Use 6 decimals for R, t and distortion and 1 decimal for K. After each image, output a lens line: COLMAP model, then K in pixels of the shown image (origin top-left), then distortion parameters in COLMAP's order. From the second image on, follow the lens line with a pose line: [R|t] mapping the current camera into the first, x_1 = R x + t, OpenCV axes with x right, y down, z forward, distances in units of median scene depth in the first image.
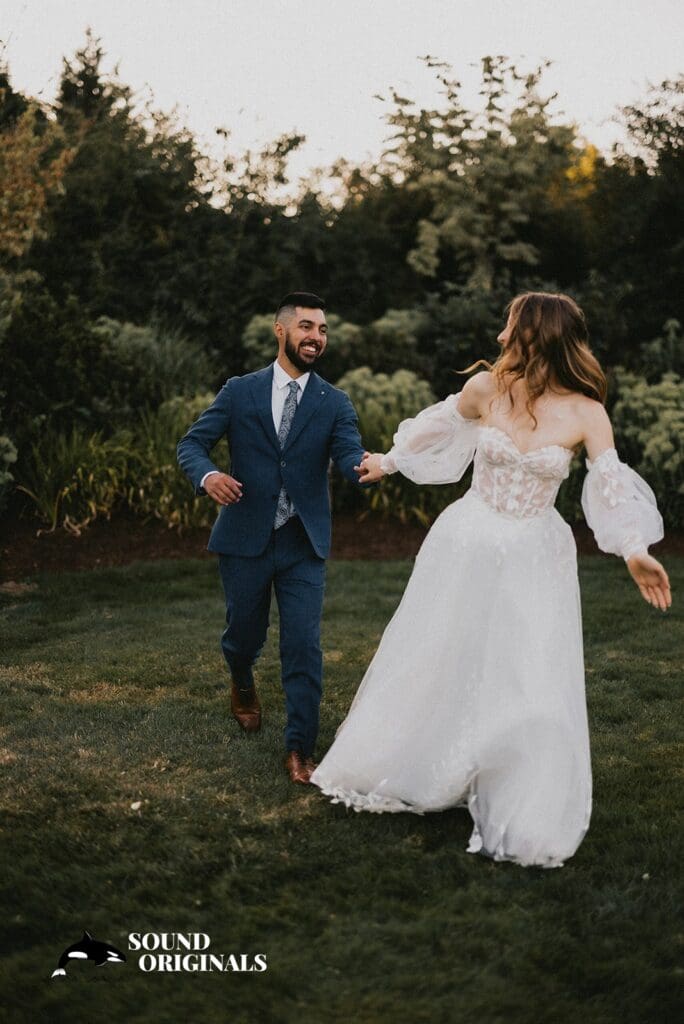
lens RADIAL K [[1319.1, 0, 342.0], [0, 1319.1, 512.0], [0, 0, 1]] dist [0.003950, 0.060657]
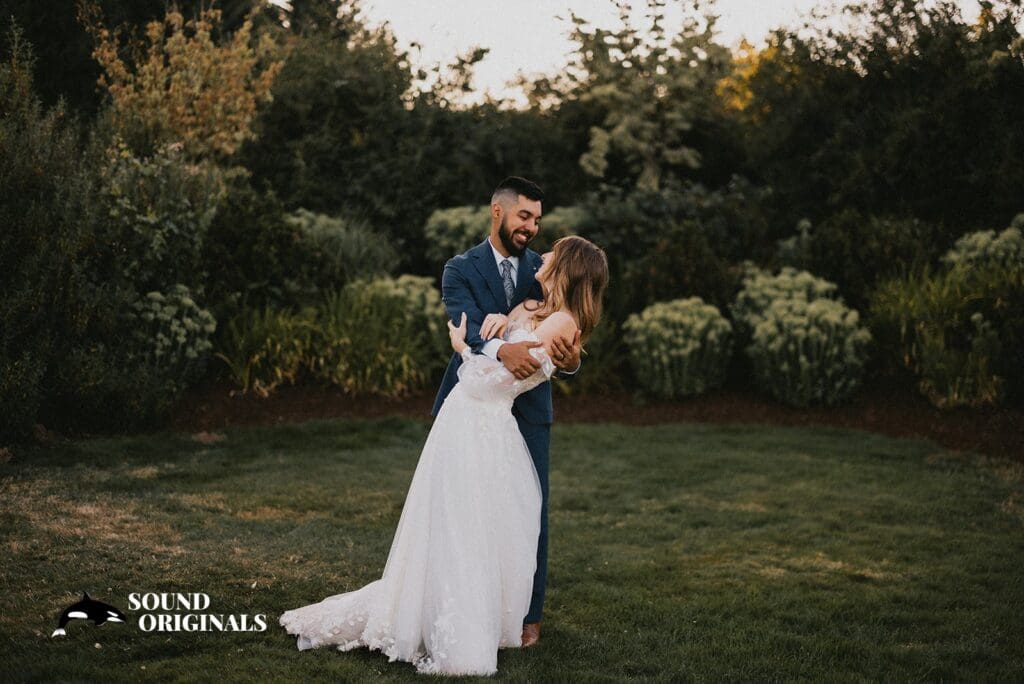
lens RADIAL K [[1319.1, 0, 512.0], [0, 1319.1, 342.0], [0, 0, 1]] dist [0.003950, 0.060657]
pose [[0.998821, 0.021529, -0.043501, 0.052202], [-0.023518, 0.998677, -0.045728, 0.014043], [0.042459, 0.046697, 0.998006, -0.119890]]
